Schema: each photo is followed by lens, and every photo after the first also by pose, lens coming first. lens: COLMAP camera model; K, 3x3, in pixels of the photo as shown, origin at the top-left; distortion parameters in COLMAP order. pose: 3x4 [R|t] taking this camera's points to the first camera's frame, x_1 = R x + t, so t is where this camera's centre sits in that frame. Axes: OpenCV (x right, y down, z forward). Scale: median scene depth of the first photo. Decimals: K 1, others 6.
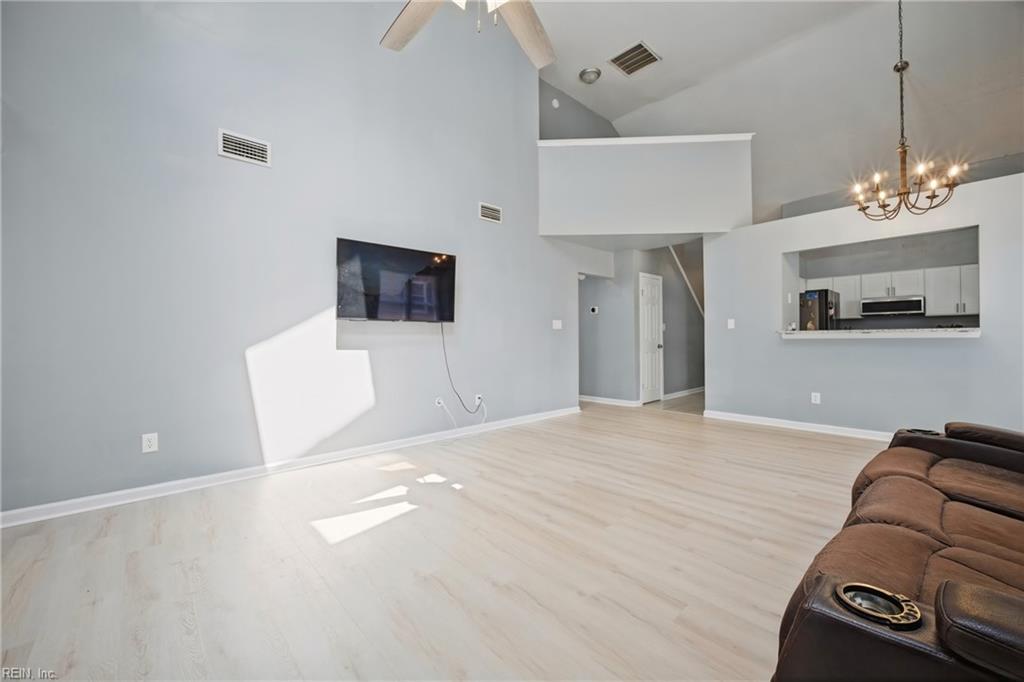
lens RADIAL K [[410.3, 0, 511.0], [0, 410.3, 333.6], [0, 0, 1]] dist [-0.001638, -0.000021]
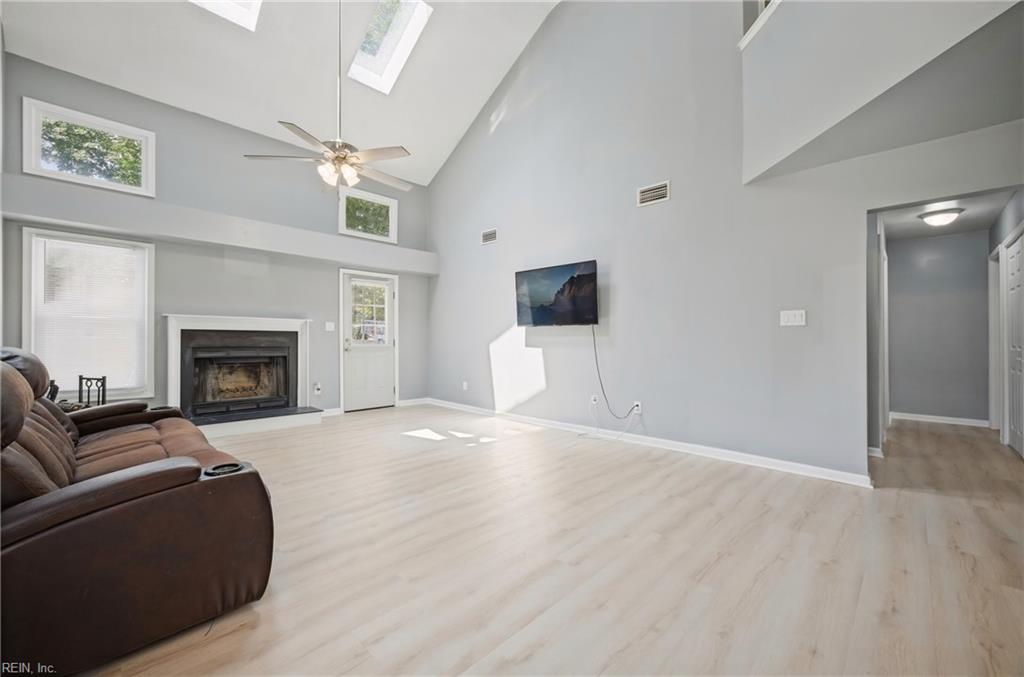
lens RADIAL K [[410.8, 0, 517.5], [0, 410.8, 343.7], [0, 0, 1]] dist [-0.002888, -0.000054]
pose [[0.073687, 0.013338, -0.997192, 1.027767], [0.003897, 0.999899, 0.013662, 0.006800], [0.997274, -0.004893, 0.073627, 0.853730]]
